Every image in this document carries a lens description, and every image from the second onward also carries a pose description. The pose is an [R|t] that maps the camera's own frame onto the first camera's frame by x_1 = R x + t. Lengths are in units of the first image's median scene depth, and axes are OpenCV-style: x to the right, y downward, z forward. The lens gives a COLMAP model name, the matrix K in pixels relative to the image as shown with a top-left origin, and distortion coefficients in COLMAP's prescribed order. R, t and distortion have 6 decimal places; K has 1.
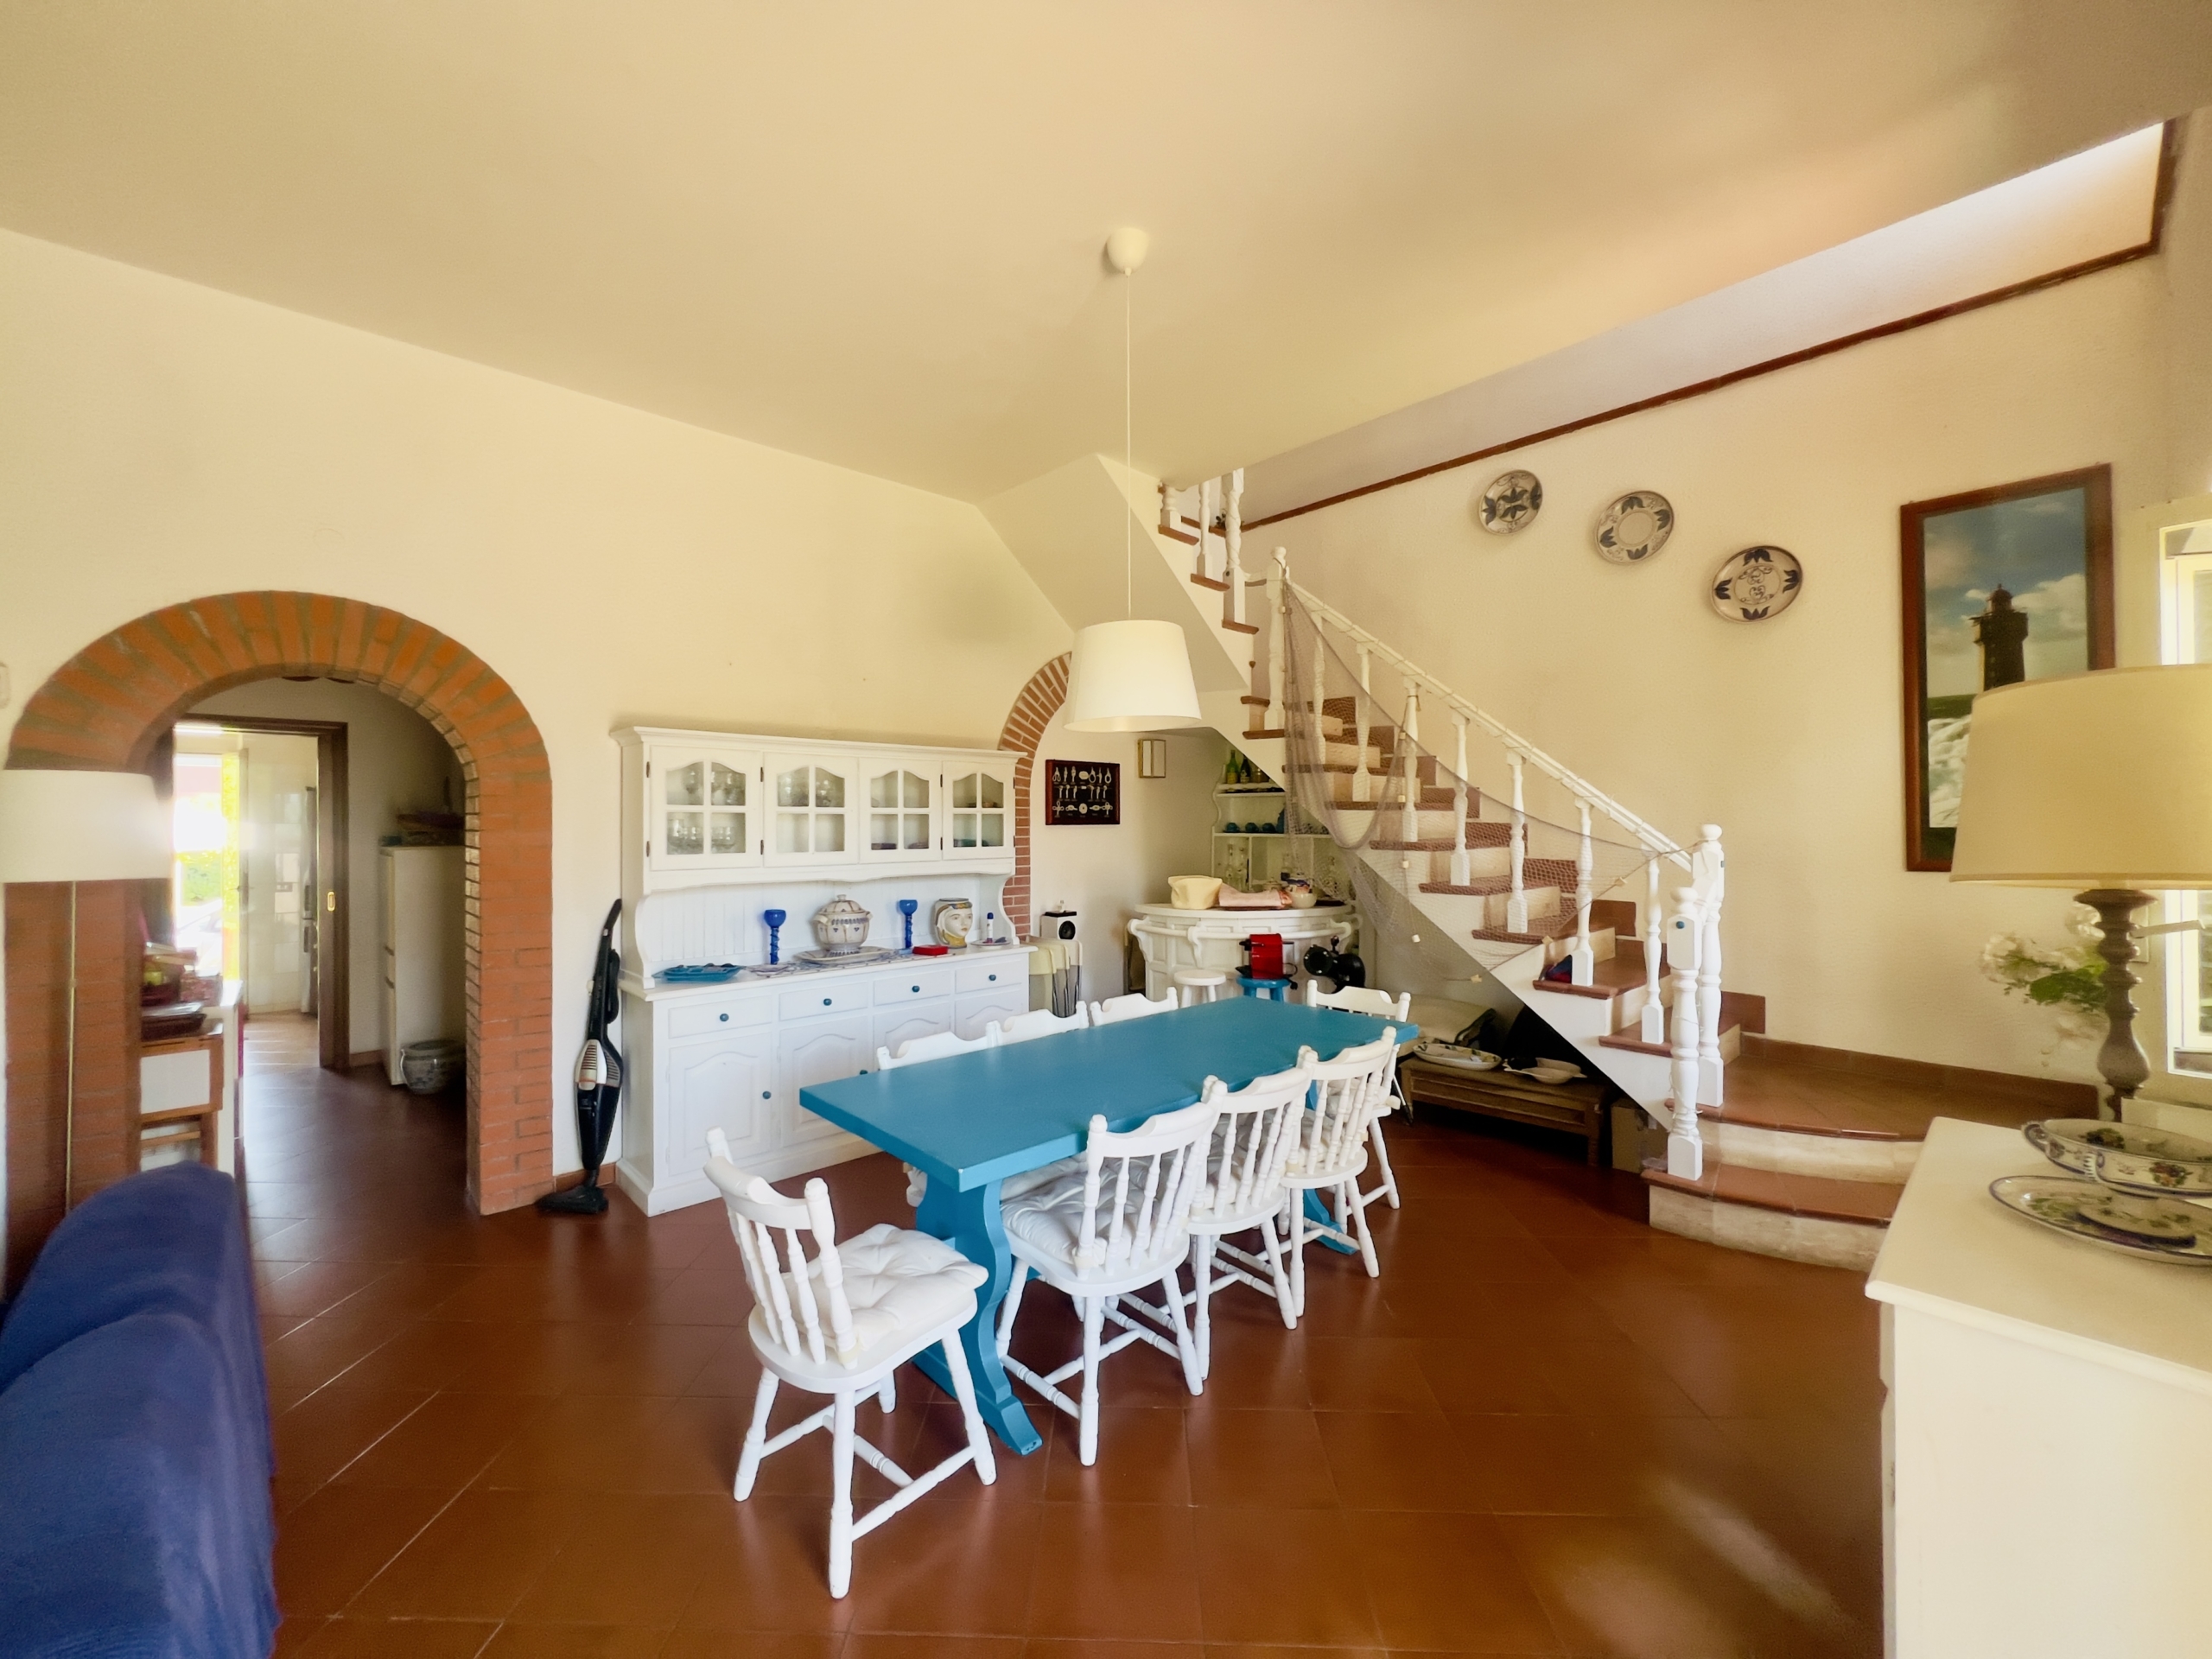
lens RADIAL K [[891.9, 0, 1103.6], [0, 891.9, 820.6], [0, 0, 1]] dist [-0.001879, 0.001018]
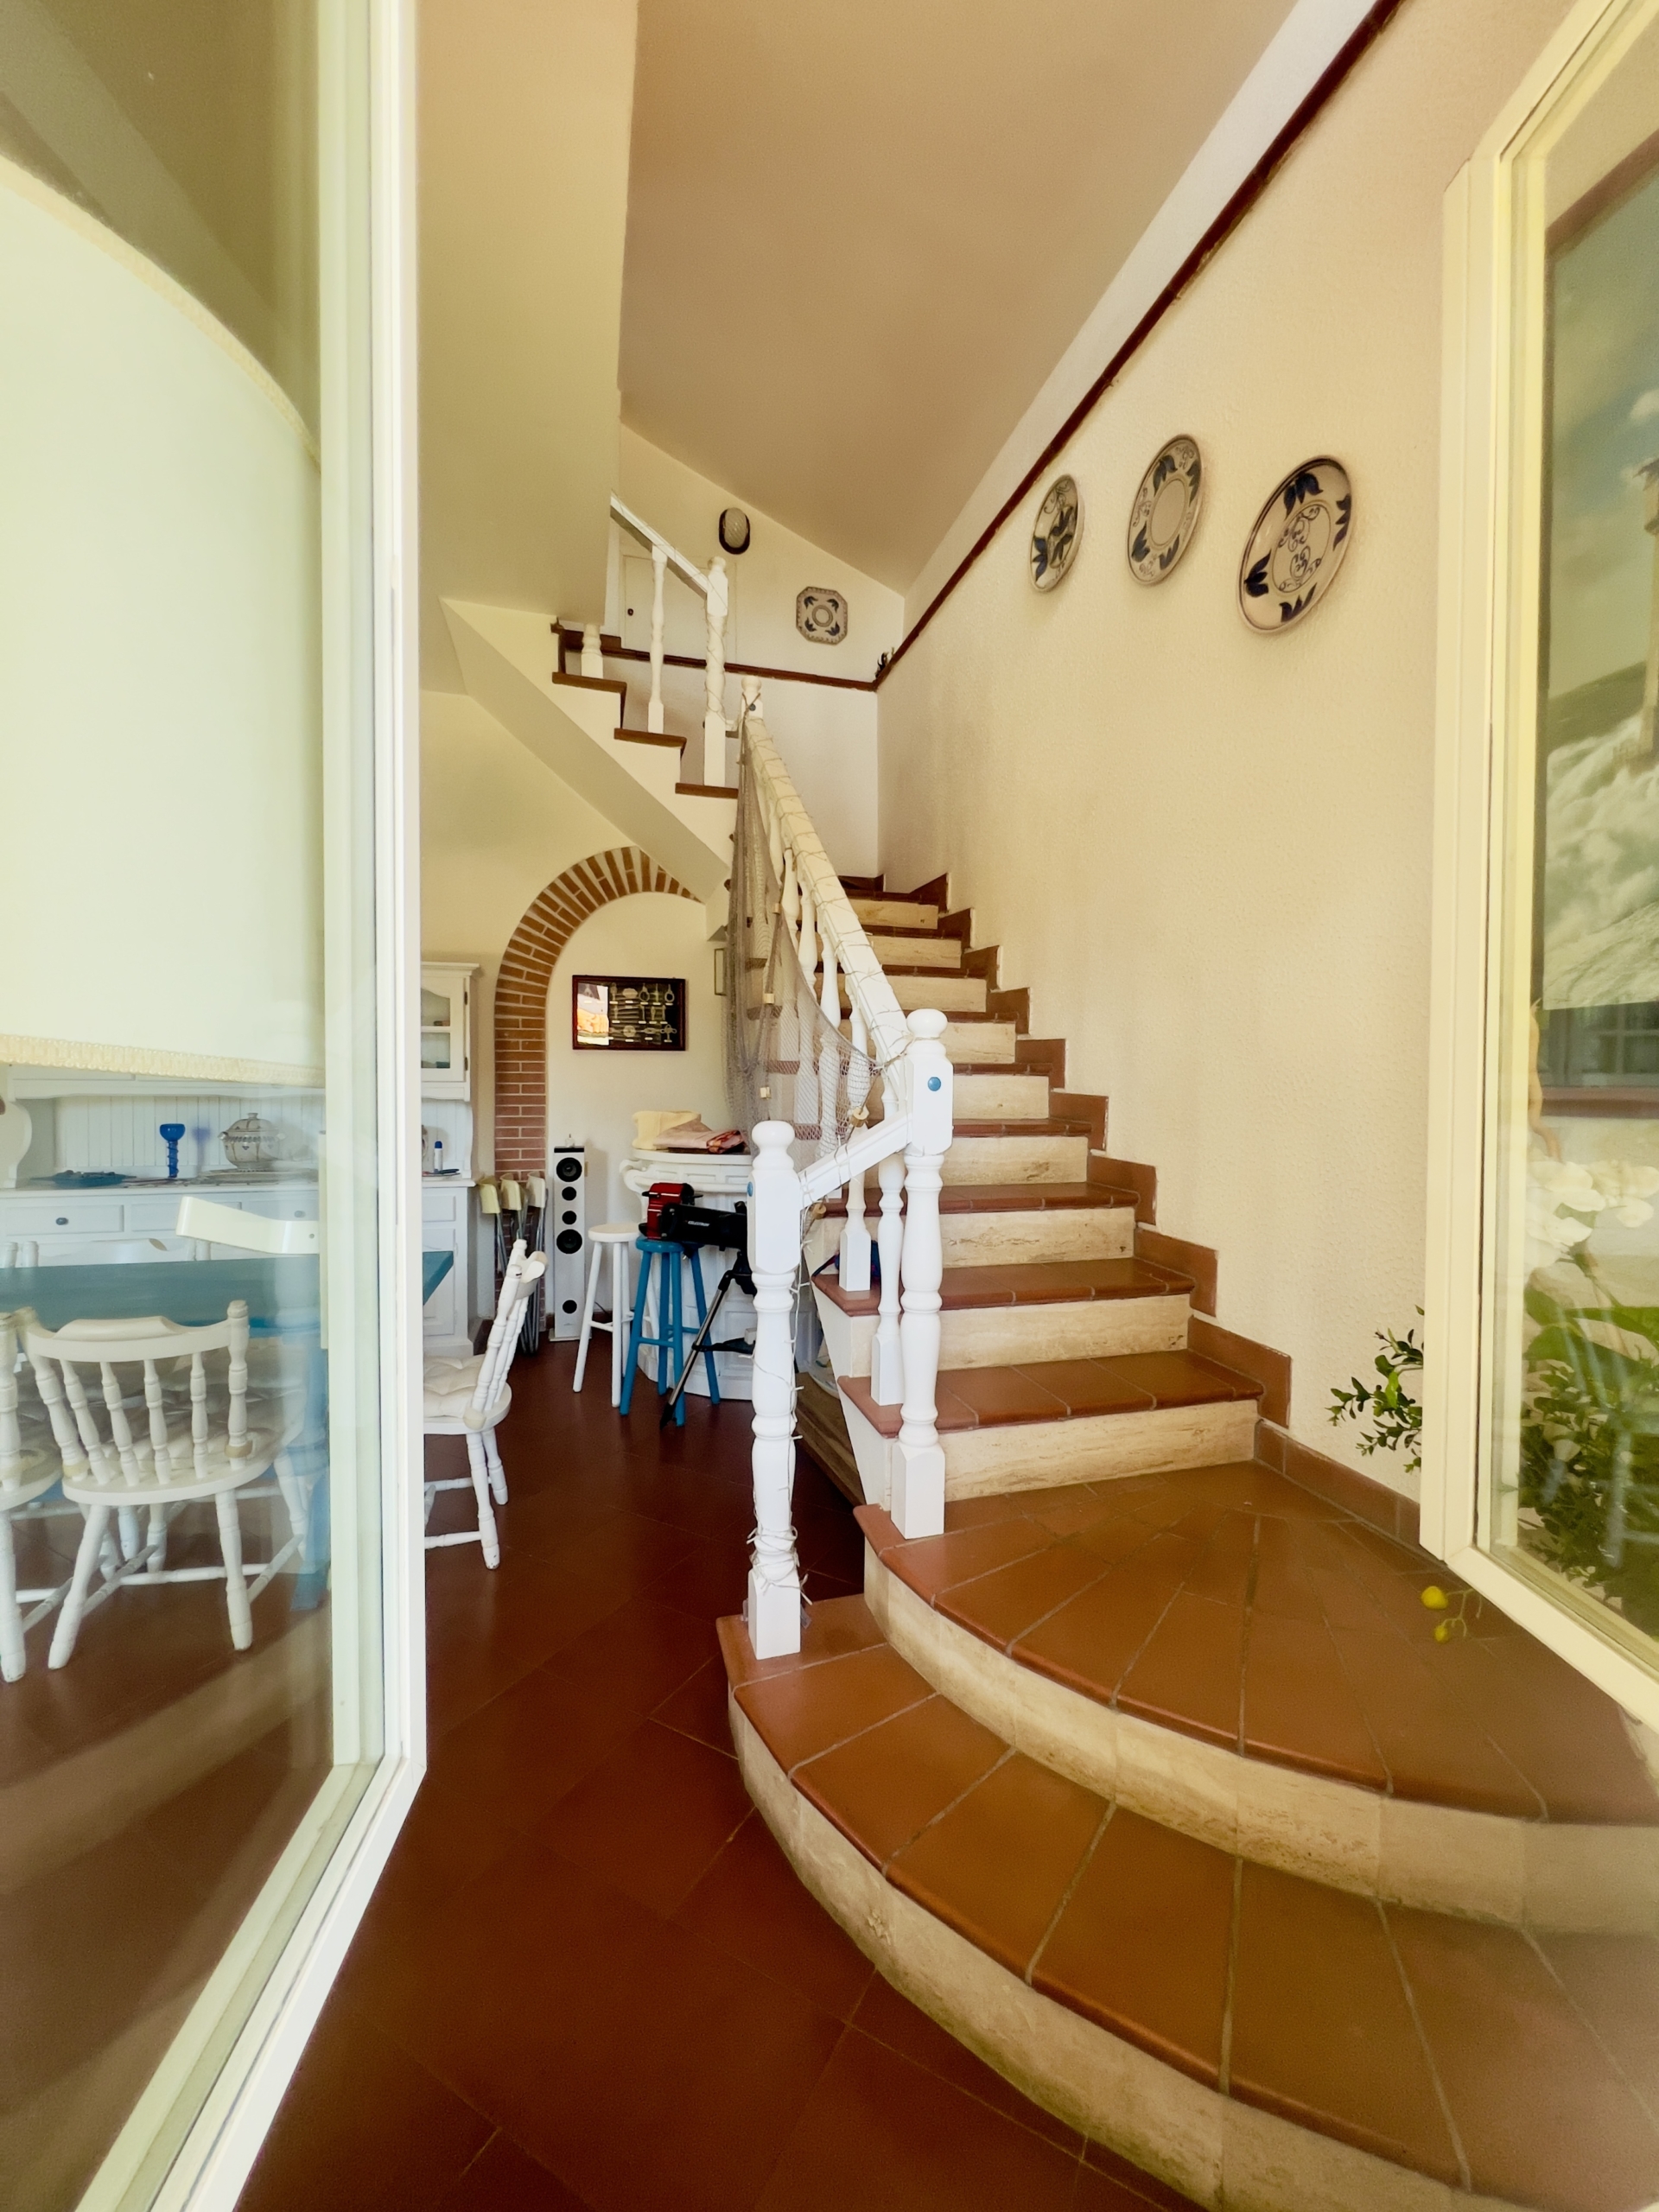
lens RADIAL K [[891.9, 0, 831.4], [0, 891.9, 1099.8], [0, 0, 1]] dist [-0.001879, 0.001018]
pose [[0.888817, 0.019926, -0.457829, 0.755307], [-0.008190, 0.999585, 0.027605, 0.037757], [0.458189, -0.020786, 0.888612, 0.433542]]
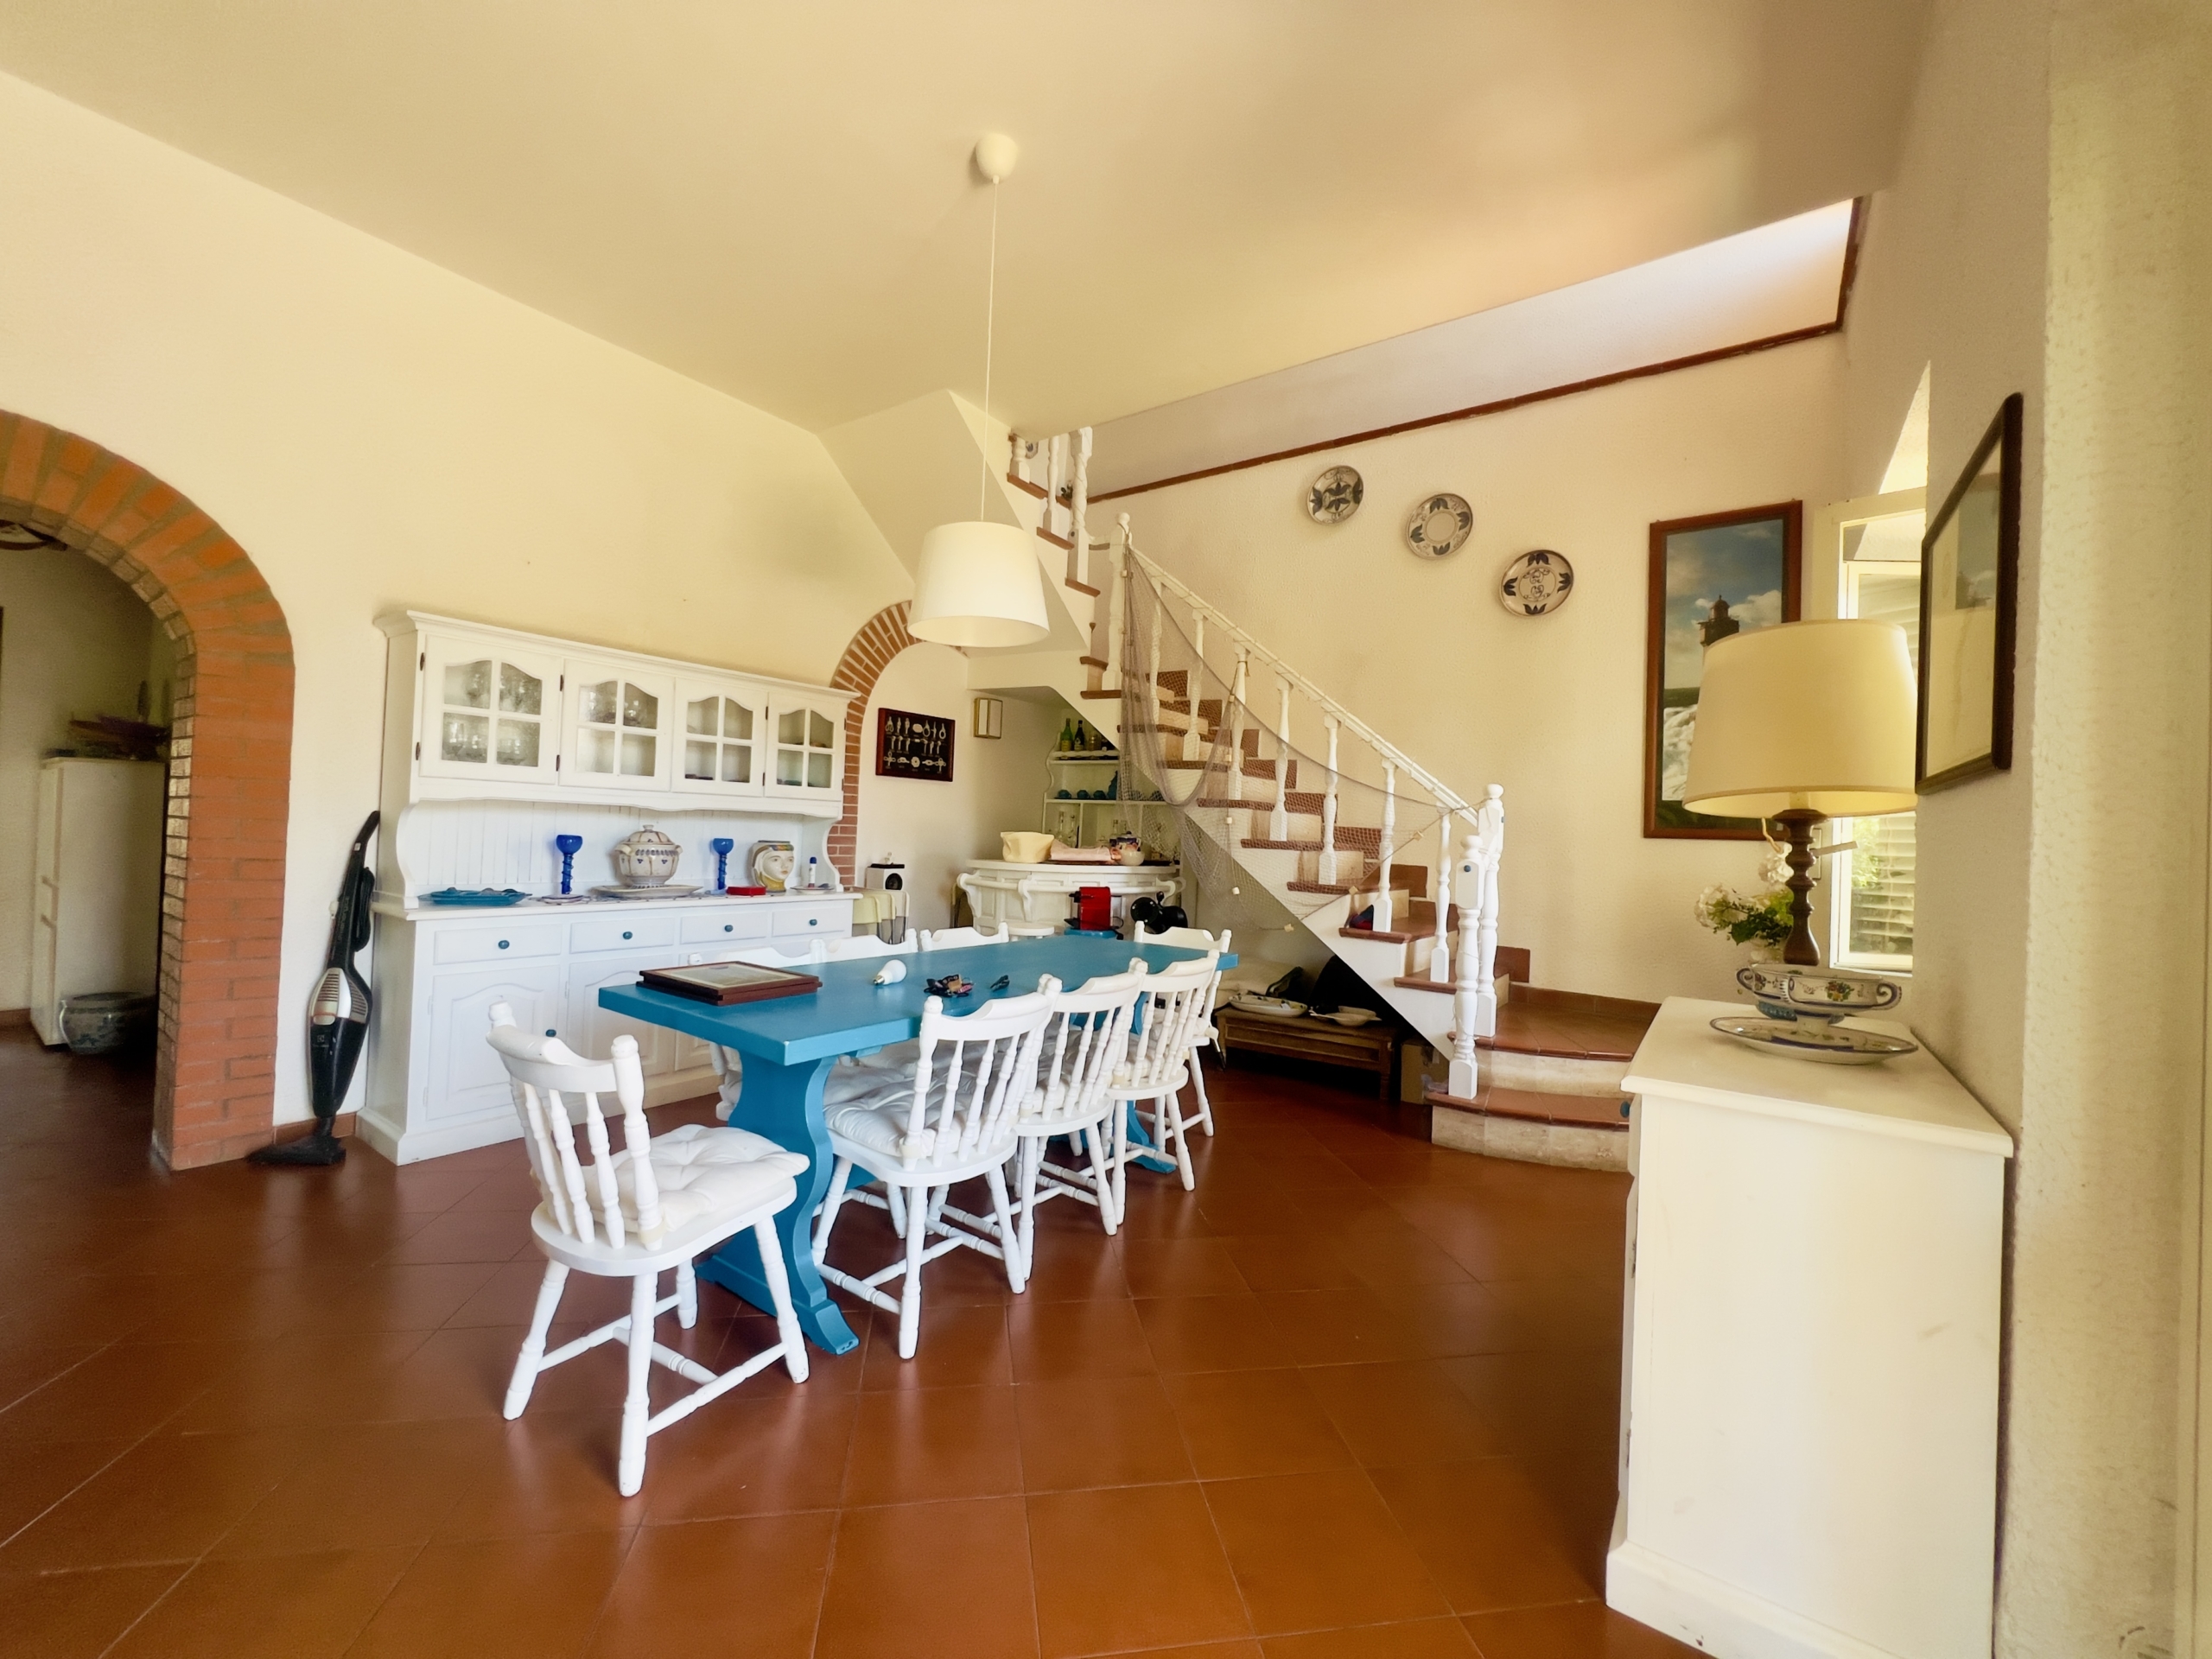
lens RADIAL K [[891.9, 0, 1103.0], [0, 891.9, 820.2], [0, 0, 1]] dist [-0.001879, 0.001018]
pose [[0.979995, 0.043813, 0.194141, -0.011559], [-0.042815, 0.999039, -0.009337, 0.069413], [-0.194363, 0.000838, 0.980929, 0.000645]]
